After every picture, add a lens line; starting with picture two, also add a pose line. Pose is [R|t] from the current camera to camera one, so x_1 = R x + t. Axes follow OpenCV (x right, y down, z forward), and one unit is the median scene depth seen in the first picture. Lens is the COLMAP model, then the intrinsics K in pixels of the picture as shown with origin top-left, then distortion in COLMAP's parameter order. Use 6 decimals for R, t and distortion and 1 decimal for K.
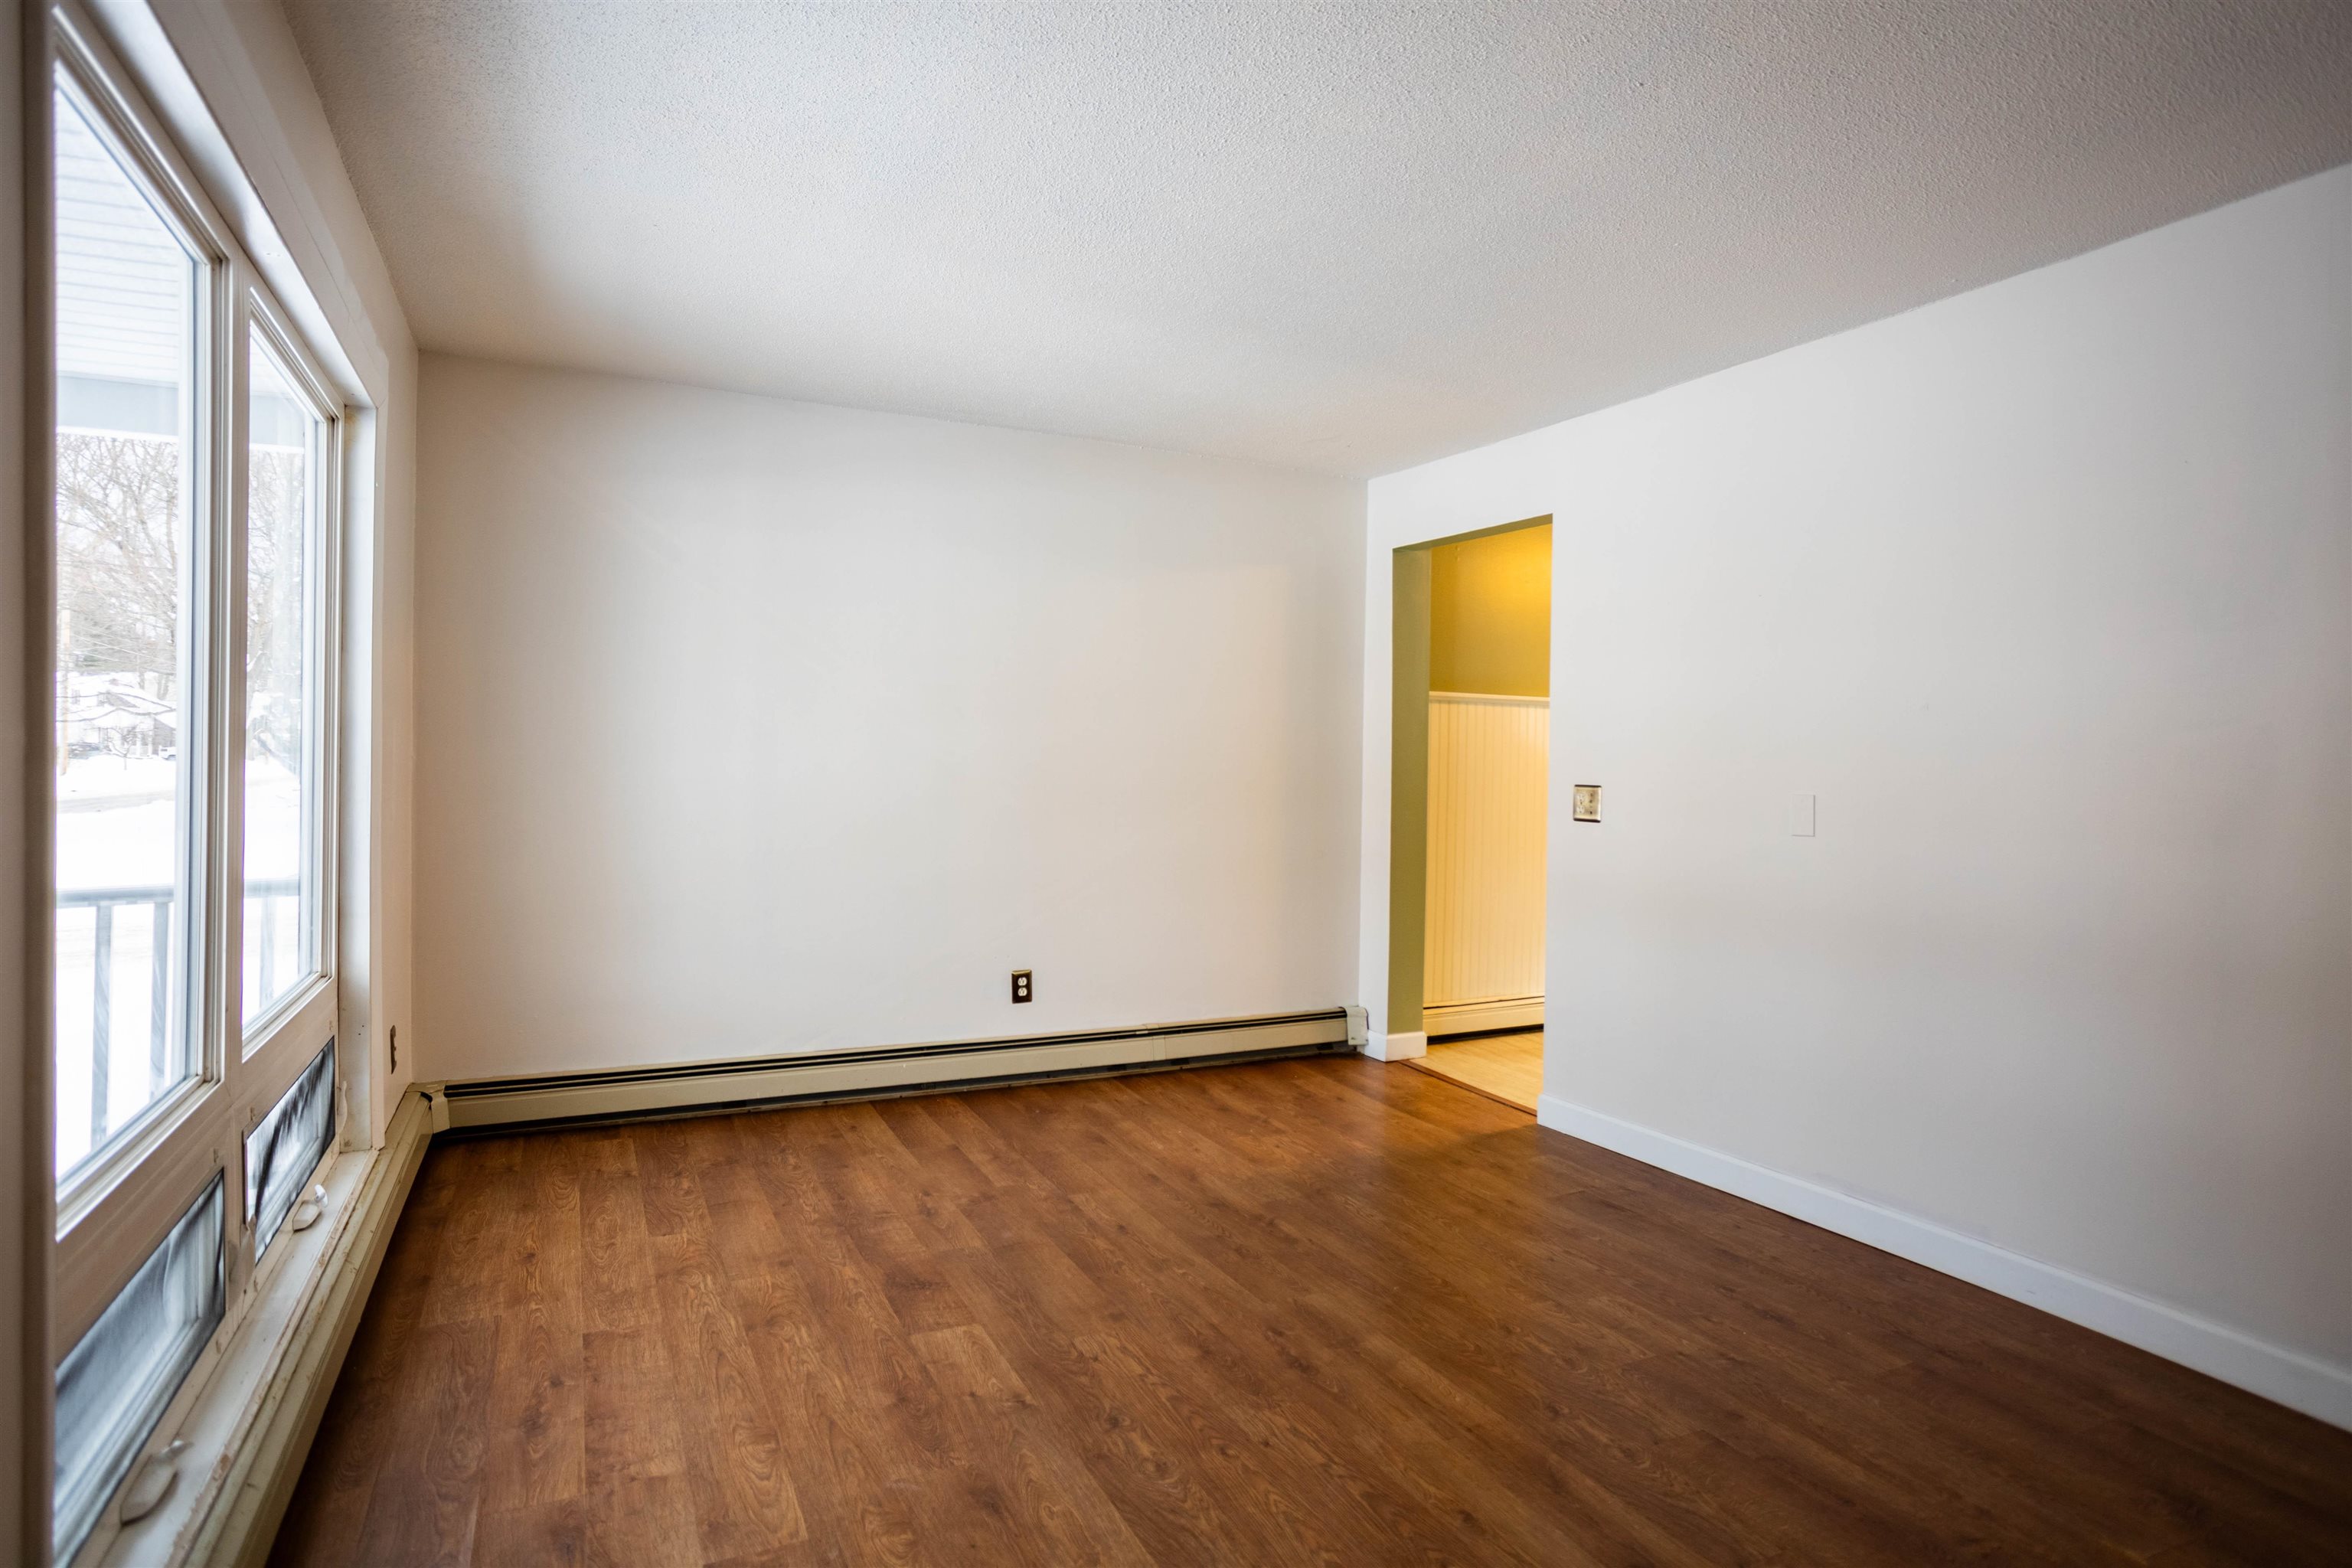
lens RADIAL K [[1221.7, 0, 1149.5], [0, 1221.7, 774.8], [0, 0, 1]] dist [-0.063095, 0.045993]
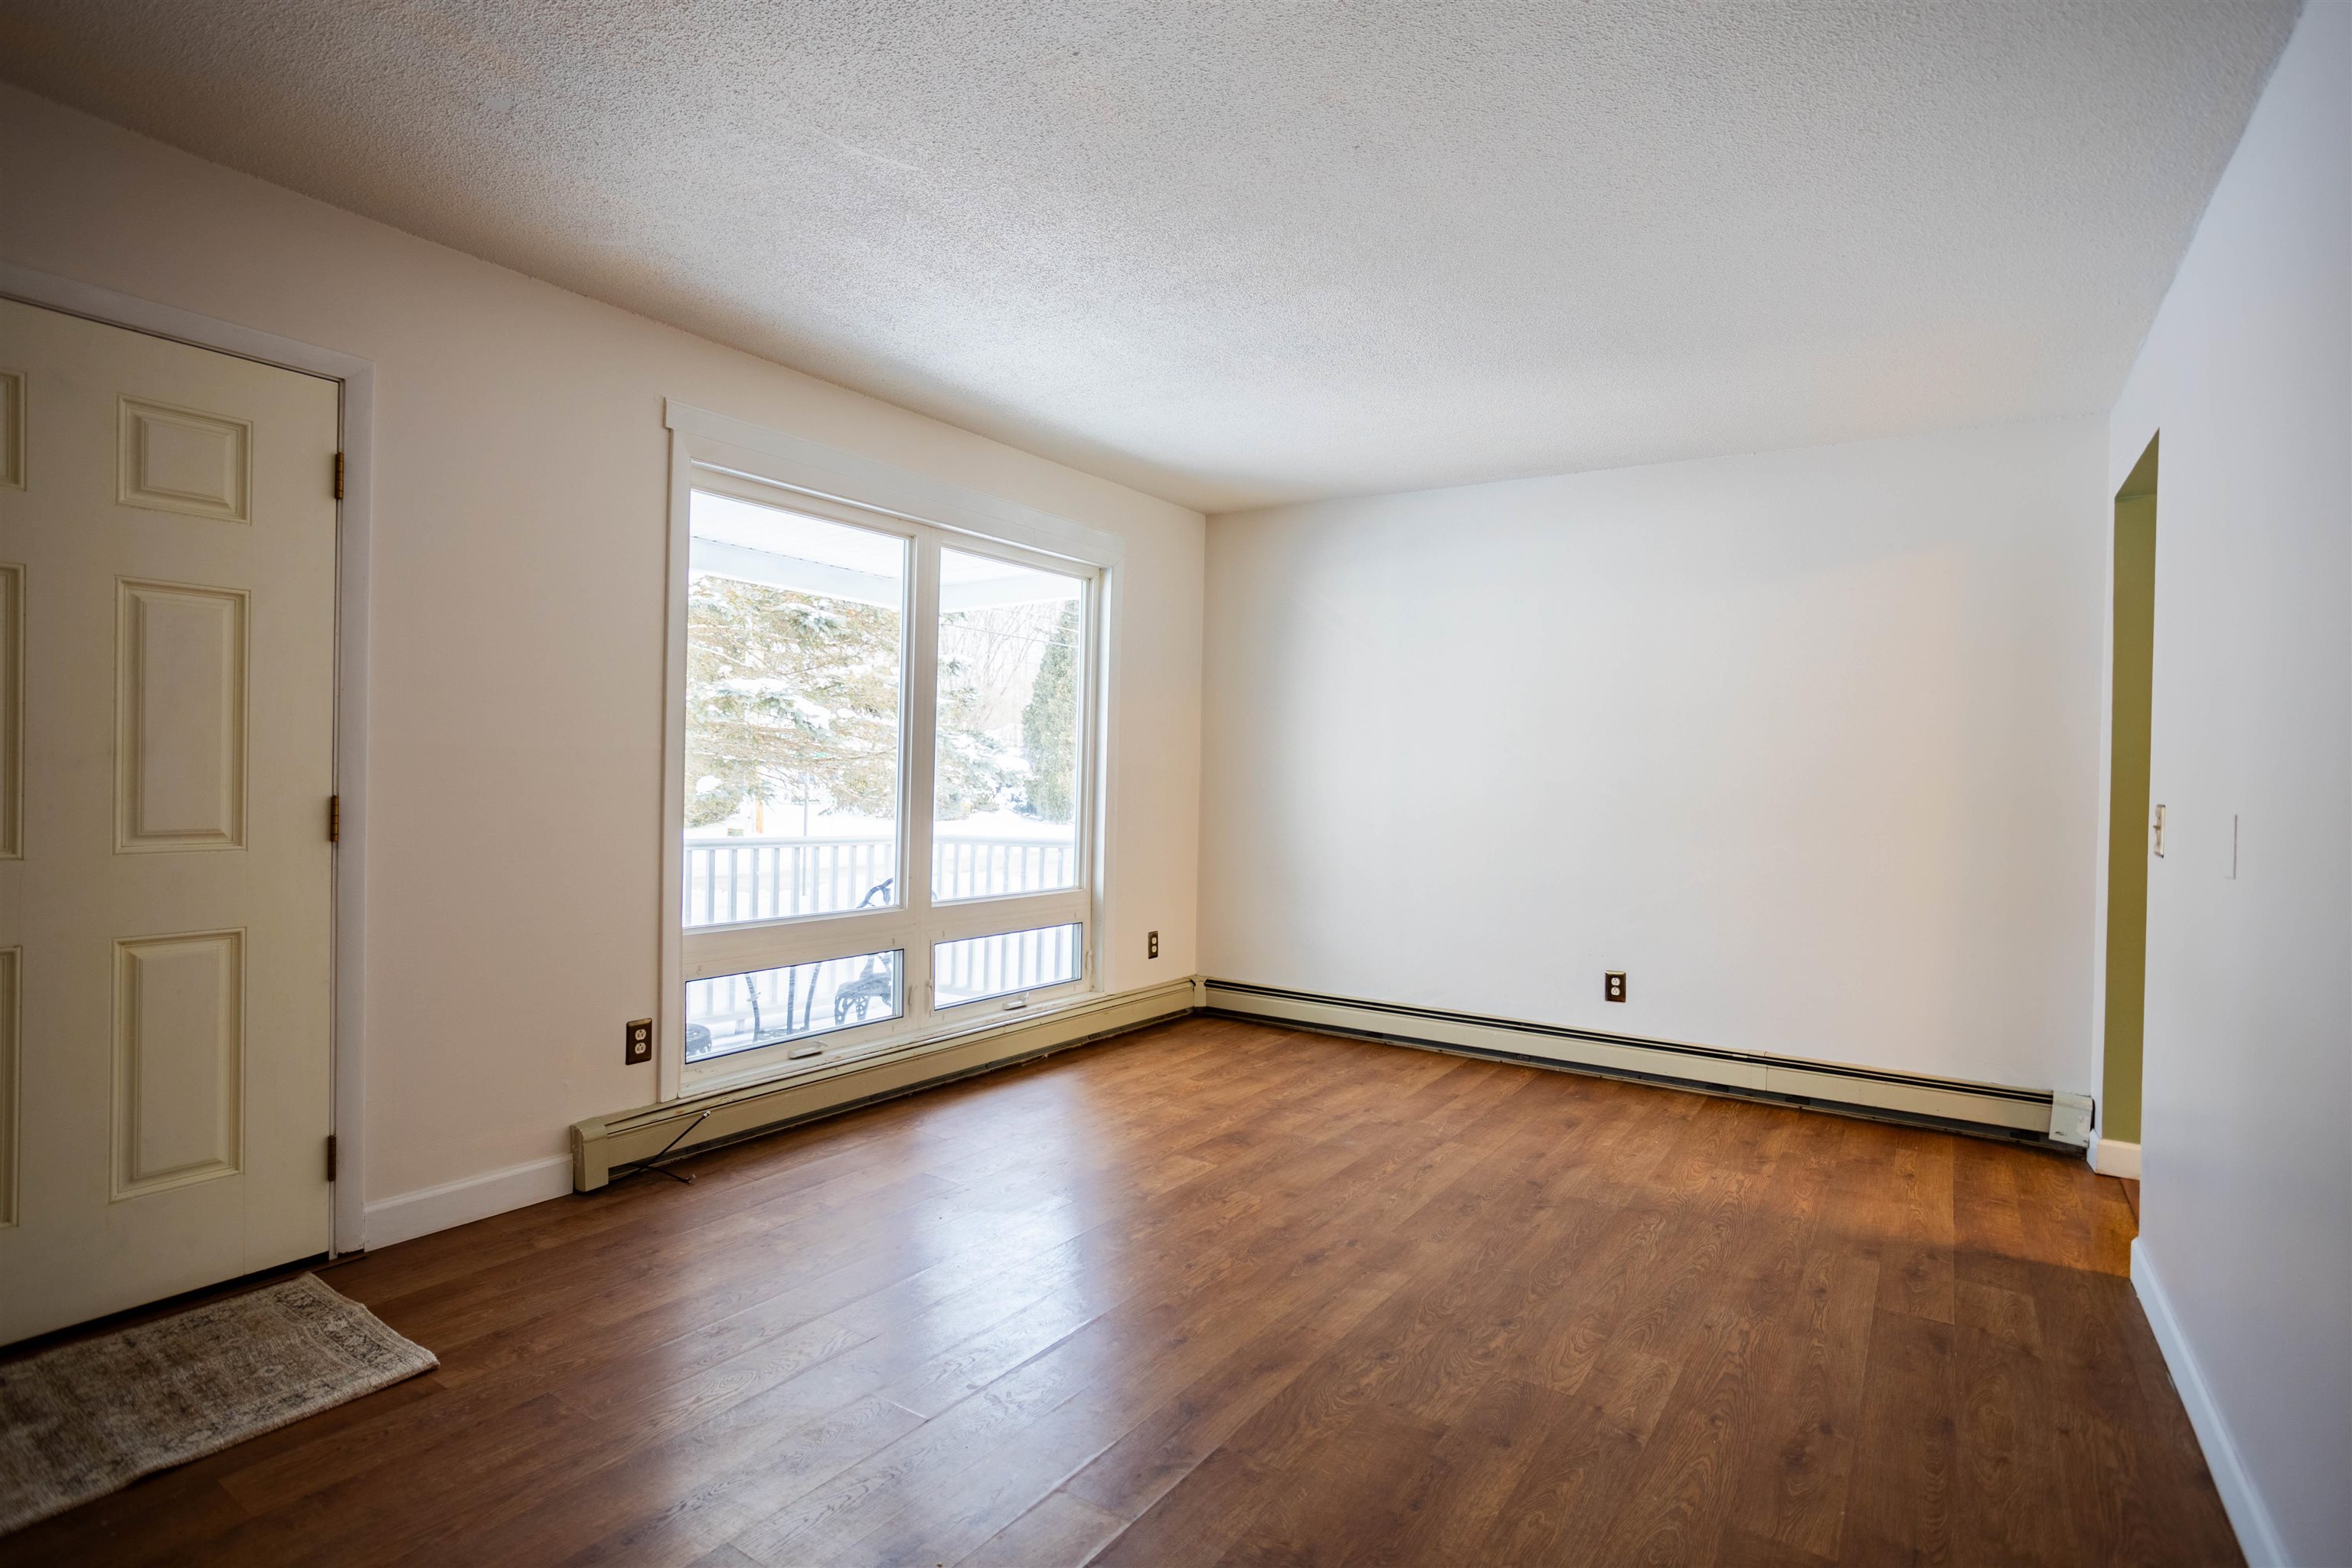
lens RADIAL K [[1161.4, 0, 1166.0], [0, 1161.4, 779.3], [0, 0, 1]] dist [-0.060720, 0.037425]
pose [[0.503938, 0.001841, -0.863738, 0.876848], [-0.023489, 0.999657, -0.011574, 0.020927], [0.863420, 0.026121, 0.503809, 0.231898]]
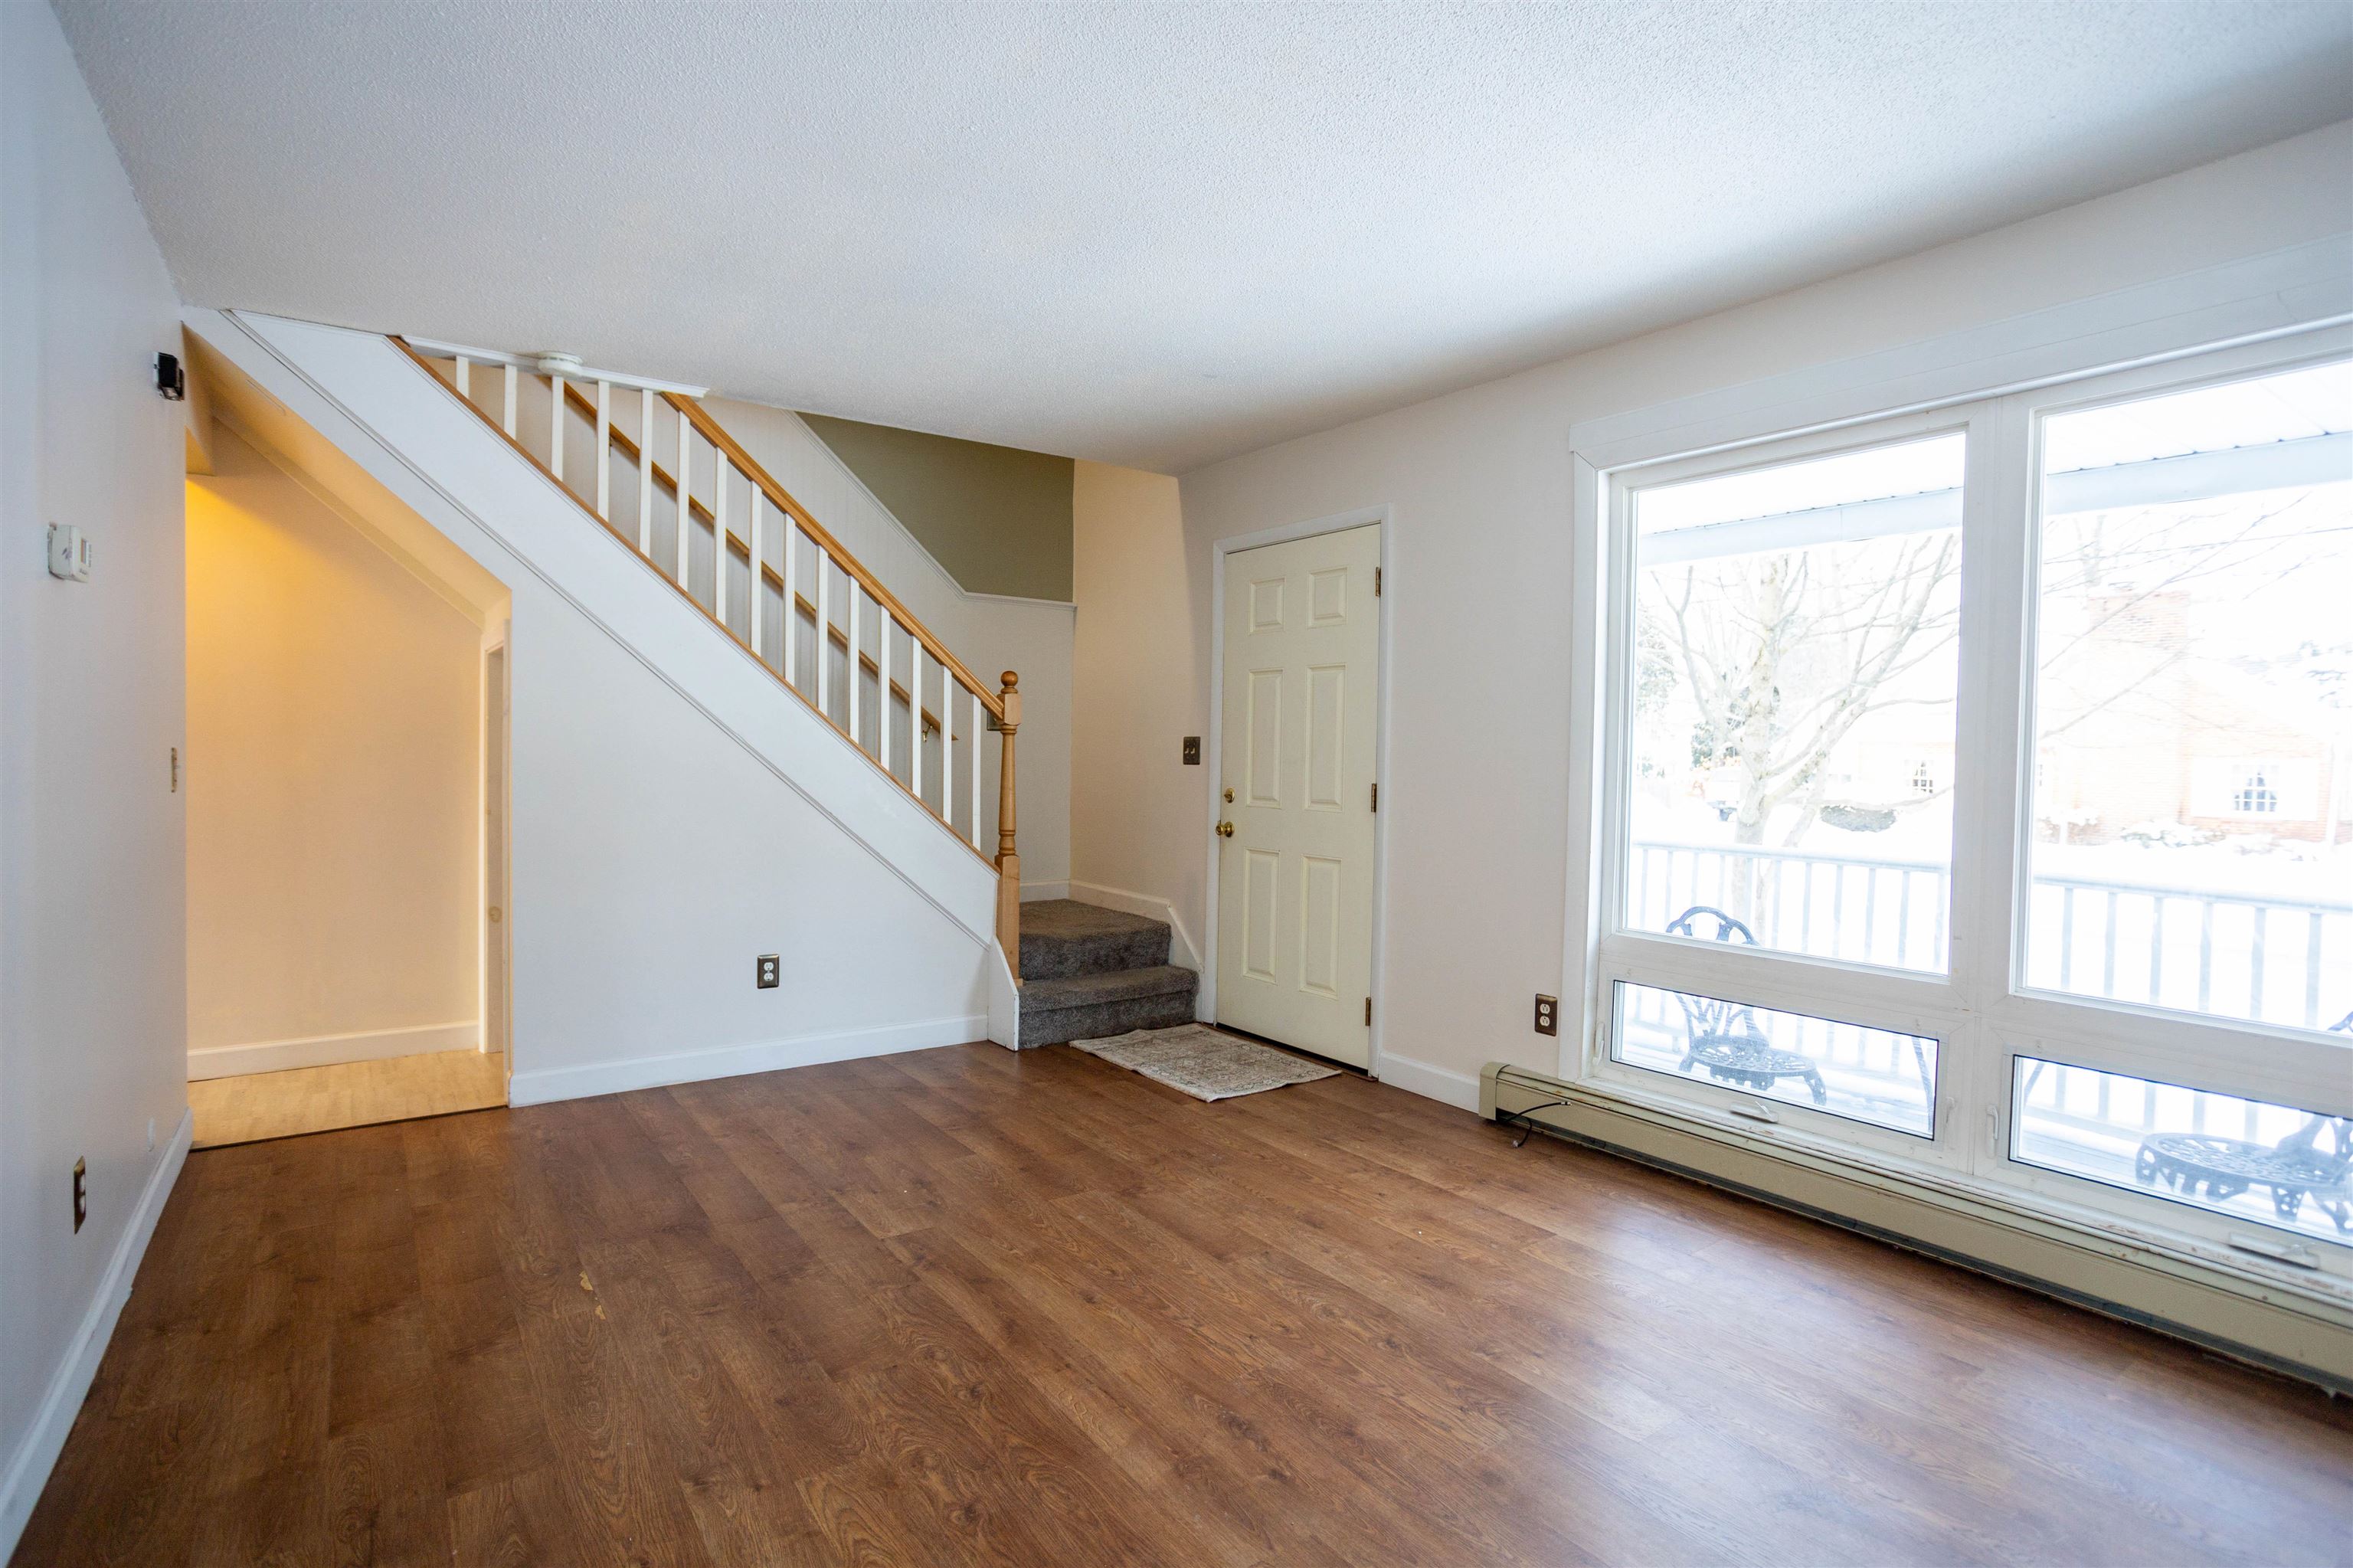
lens RADIAL K [[1161.9, 0, 1166.5], [0, 1161.9, 779.3], [0, 0, 1]] dist [-0.060720, 0.037425]
pose [[-0.984041, -0.030697, -0.175274, 0.281326], [-0.036676, 0.998847, 0.030974, -0.000876], [0.174122, 0.036908, -0.984032, 1.495059]]
